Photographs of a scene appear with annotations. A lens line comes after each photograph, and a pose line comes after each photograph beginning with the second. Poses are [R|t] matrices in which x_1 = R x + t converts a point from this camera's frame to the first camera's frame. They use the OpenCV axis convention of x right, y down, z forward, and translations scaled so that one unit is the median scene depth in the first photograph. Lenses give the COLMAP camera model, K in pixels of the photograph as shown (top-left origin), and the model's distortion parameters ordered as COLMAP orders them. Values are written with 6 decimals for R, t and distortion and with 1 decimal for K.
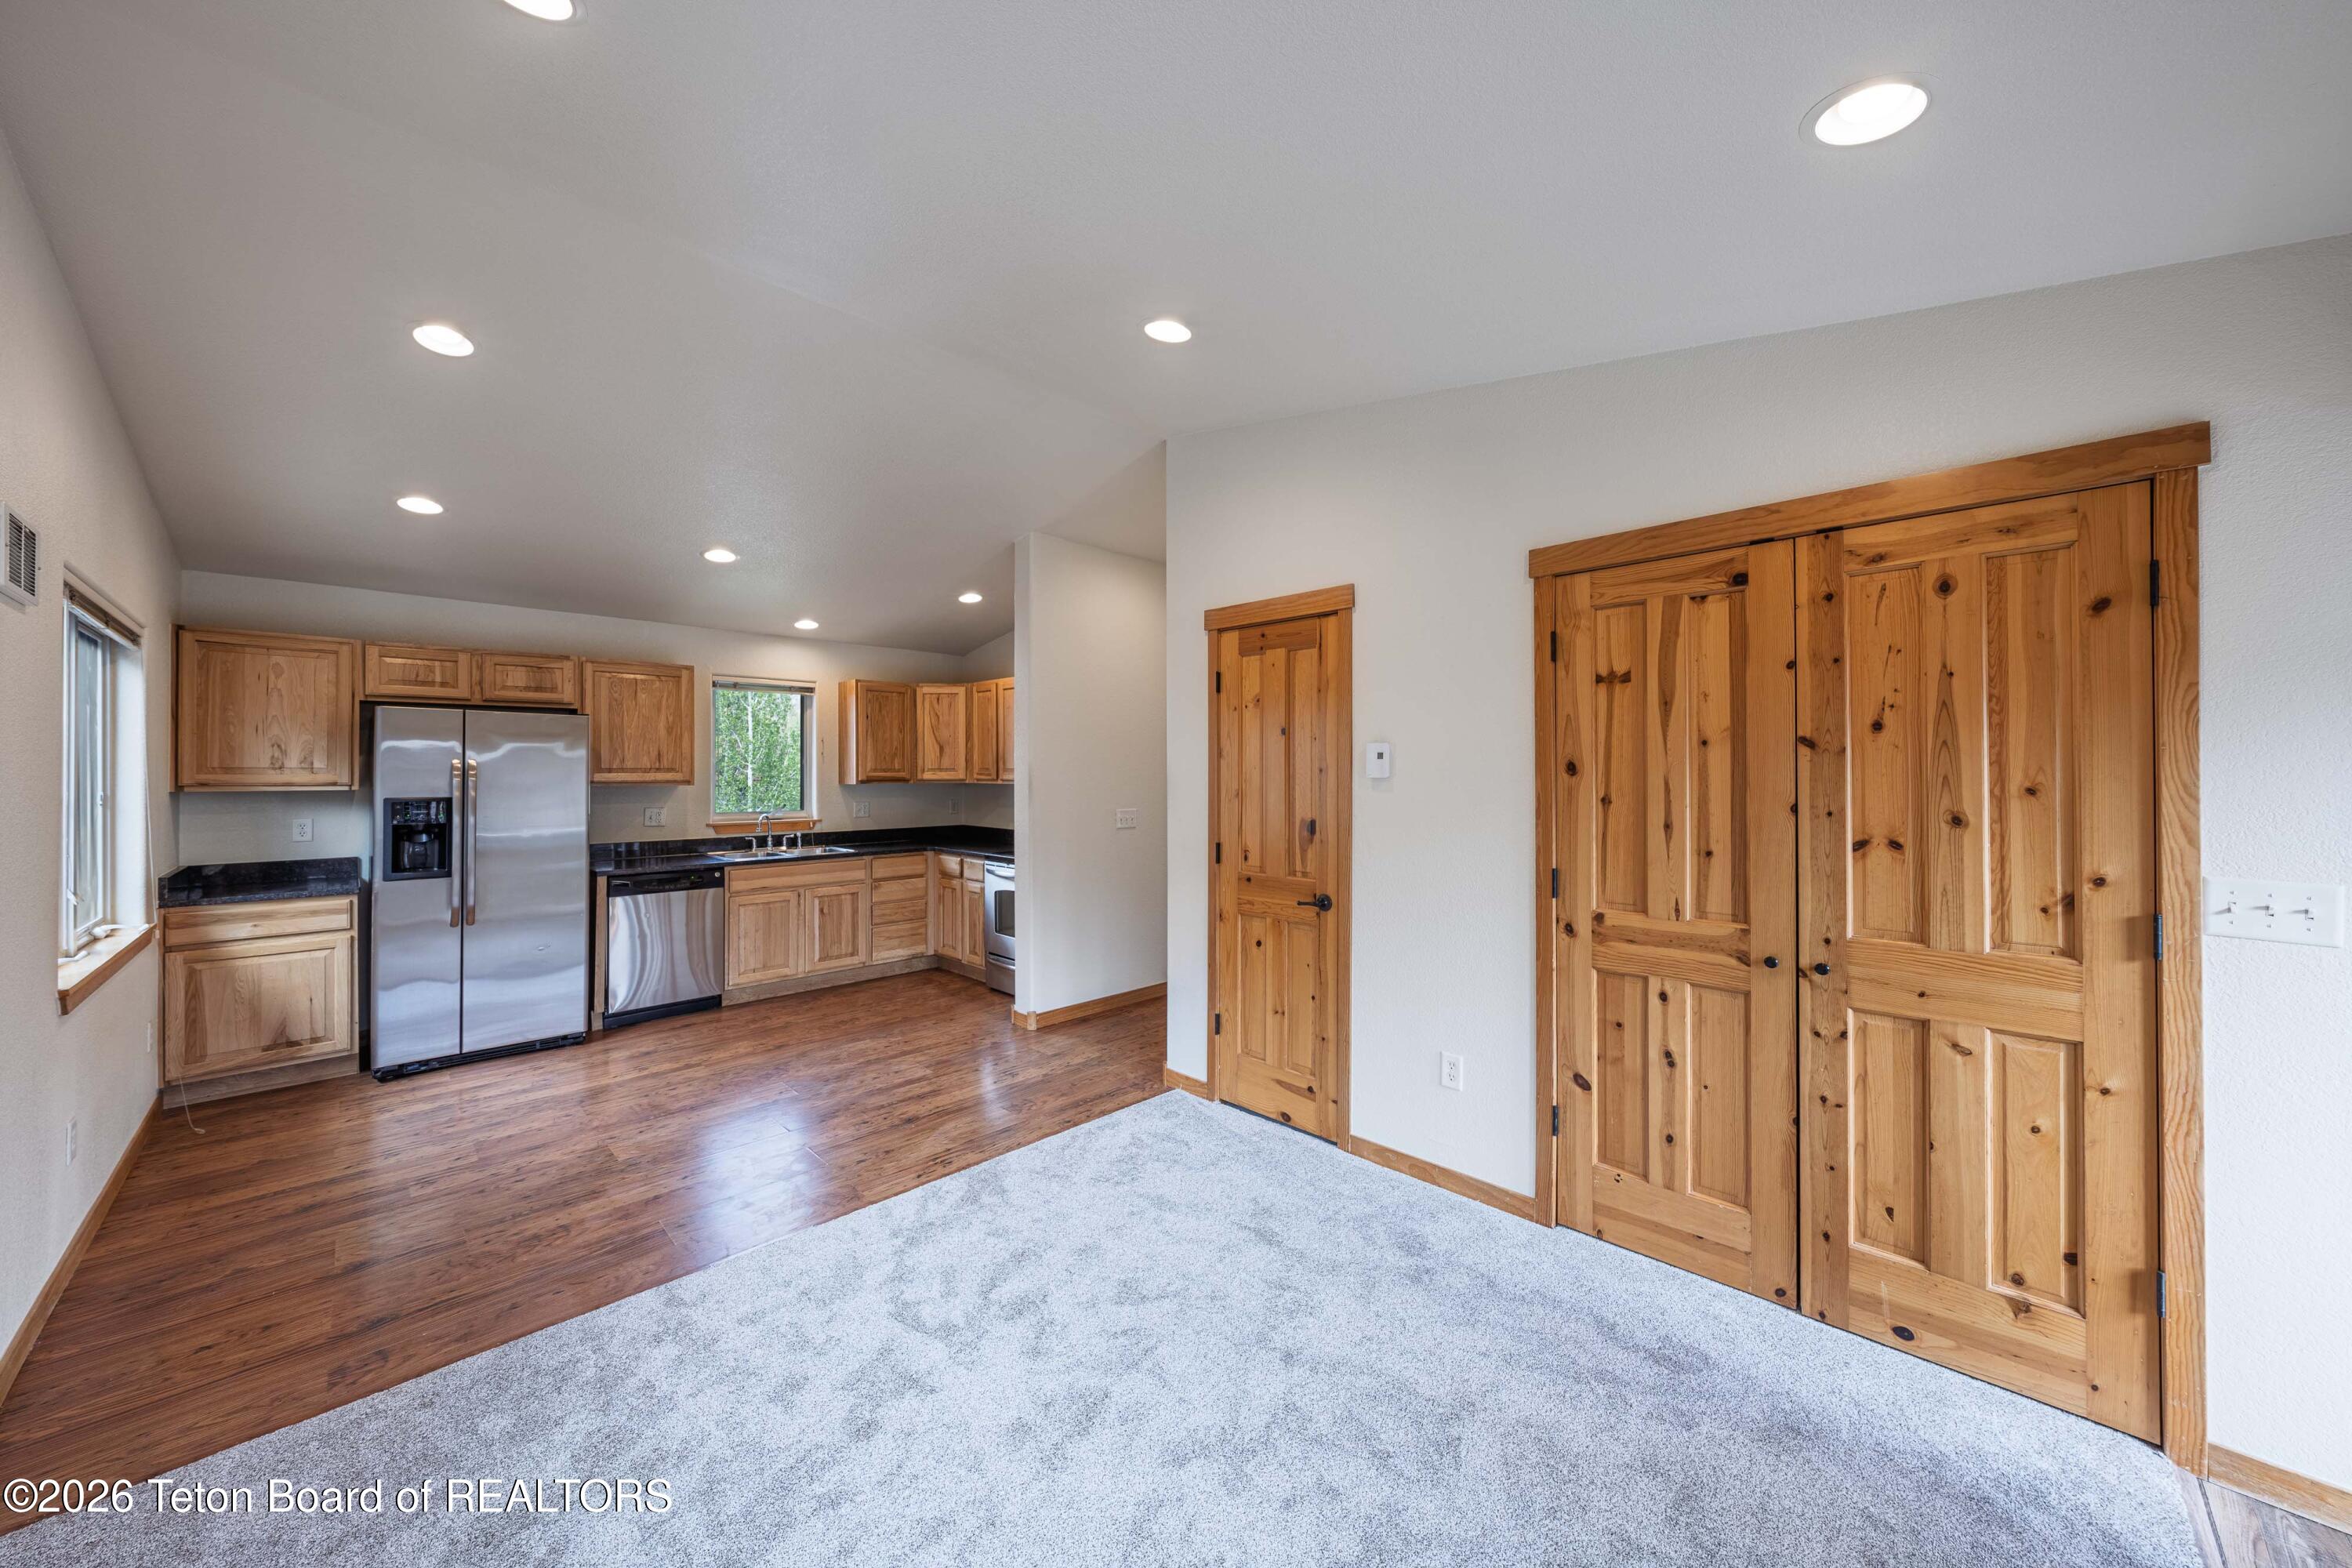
lens RADIAL K [[824.1, 0, 1185.9], [0, 824.1, 769.1], [0, 0, 1]] dist [-0.003115, -0.000174]
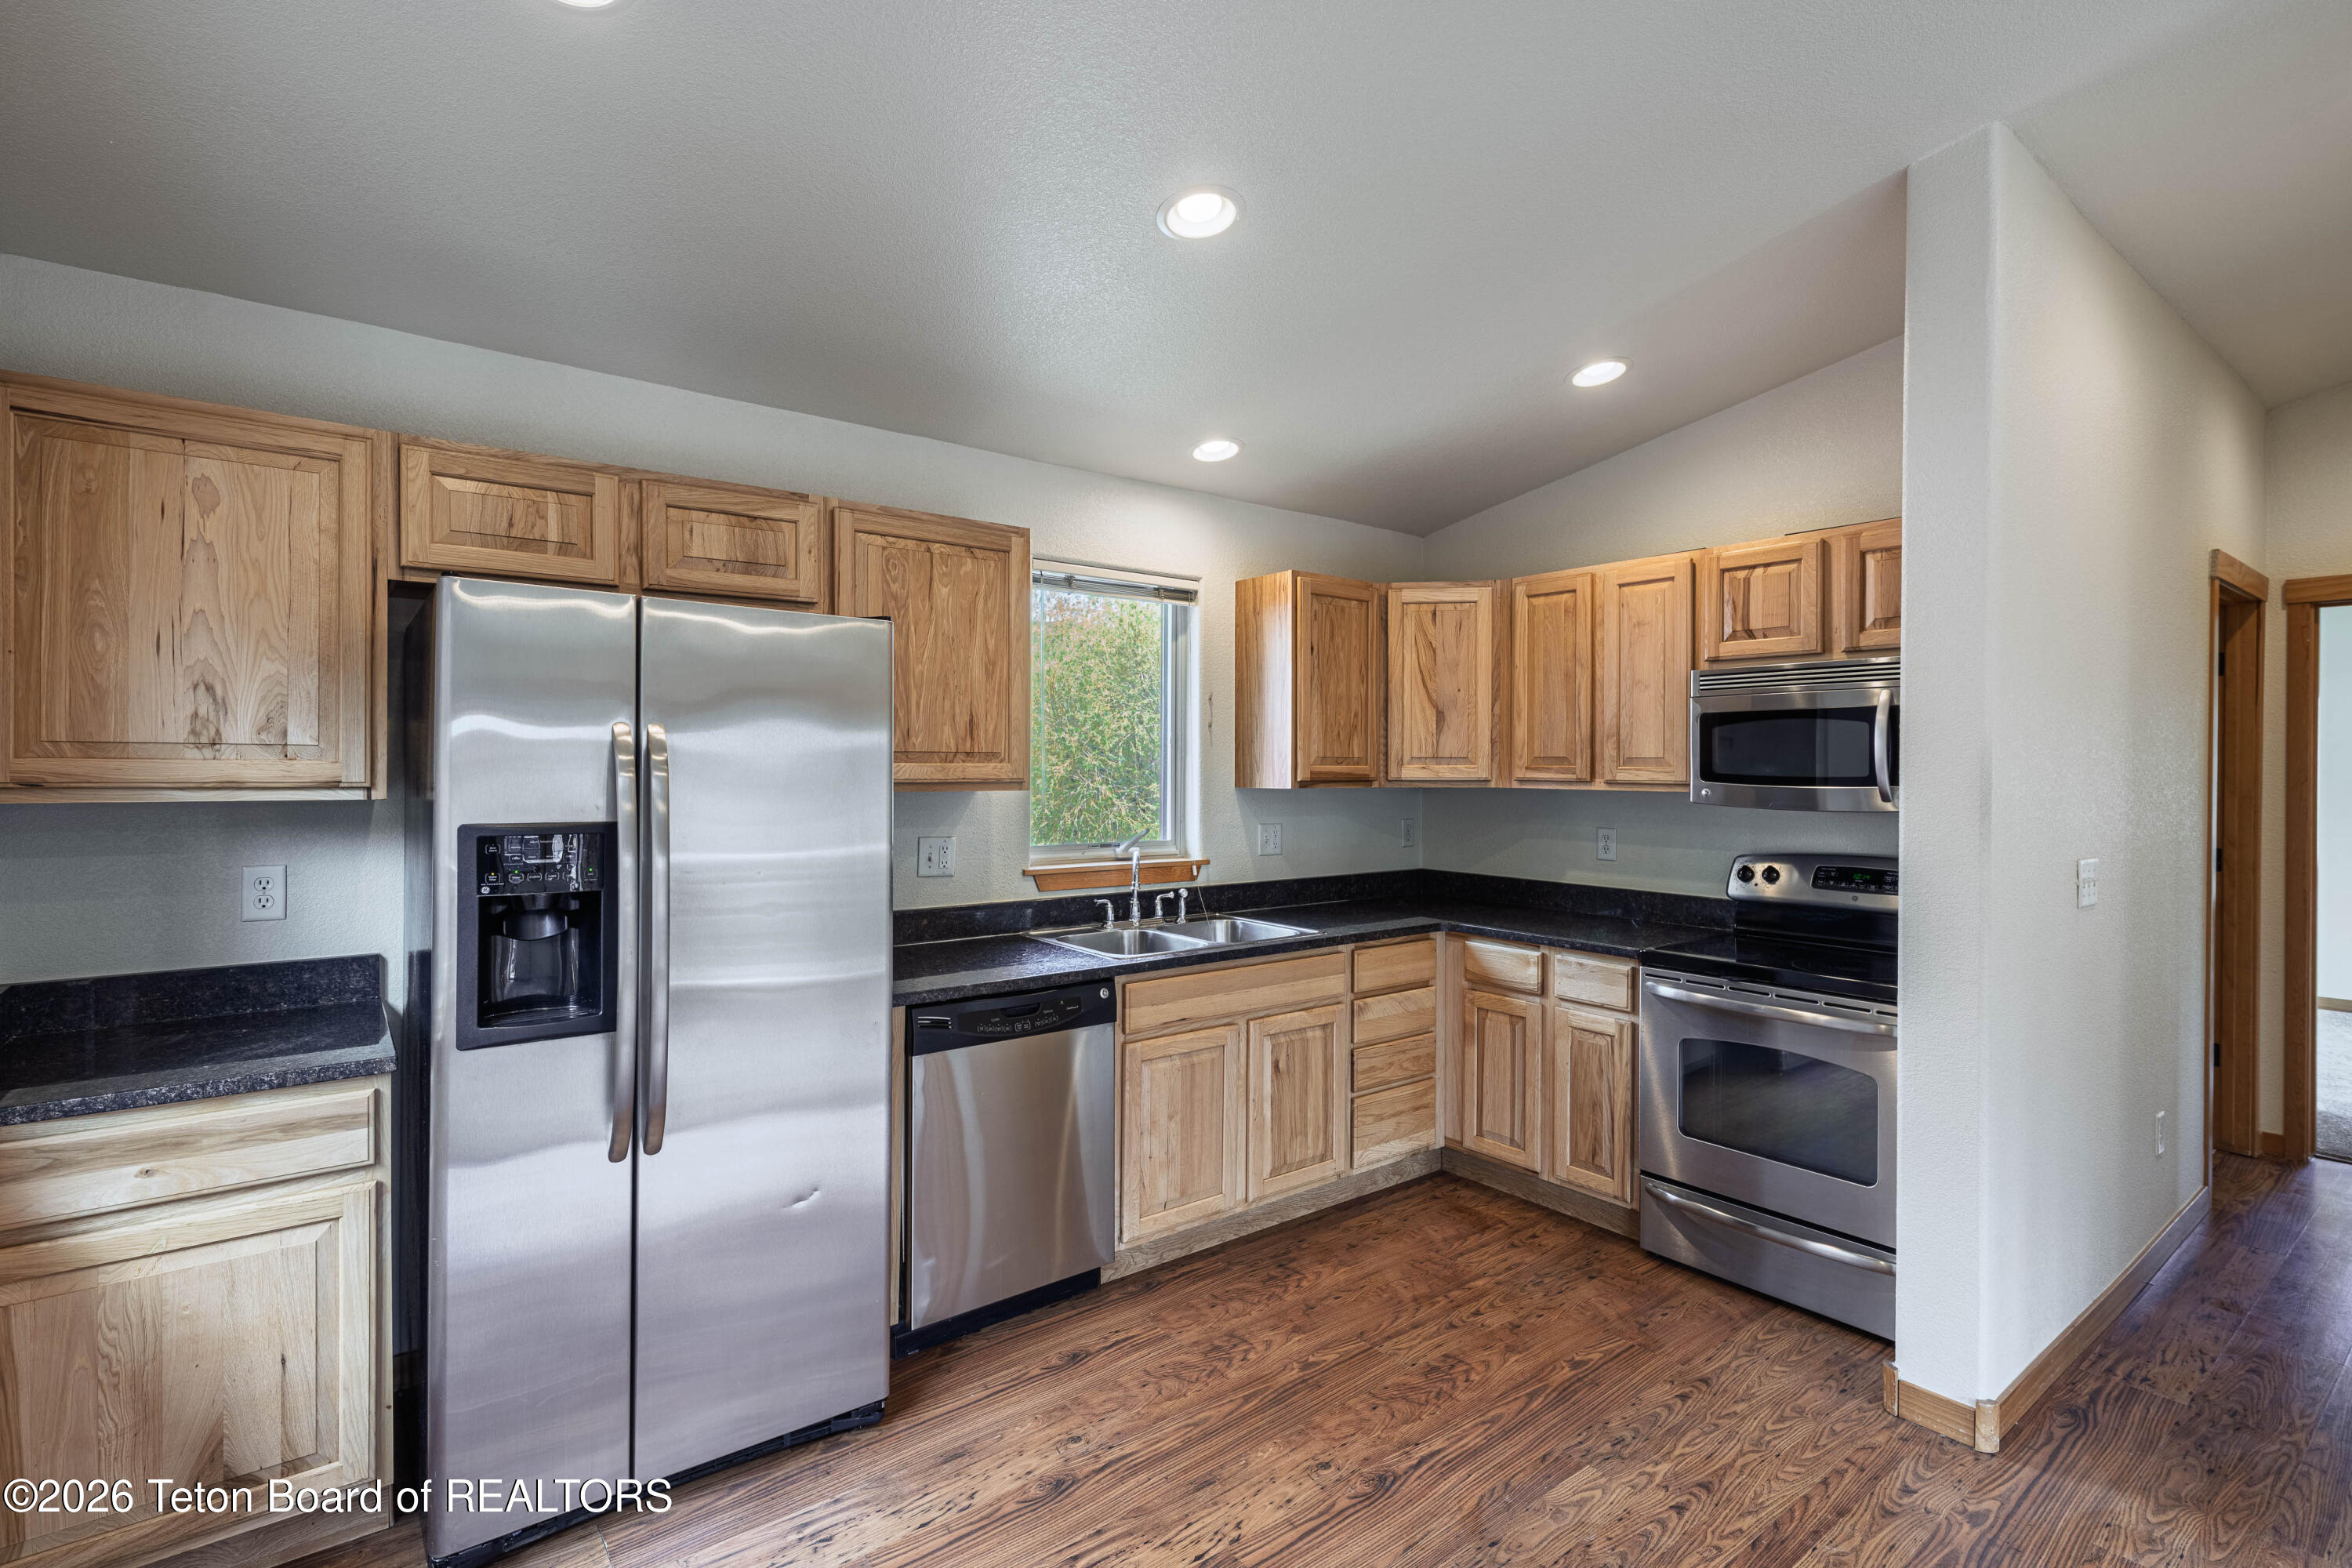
lens RADIAL K [[1102.3, 0, 1182.5], [0, 1102.3, 772.4], [0, 0, 1]] dist [0.004014, -0.000726]
pose [[0.991619, 0.005633, -0.129073, -0.516568], [-0.004652, 0.999958, 0.007898, 0.005338], [0.129112, -0.007232, 0.991604, 0.481111]]
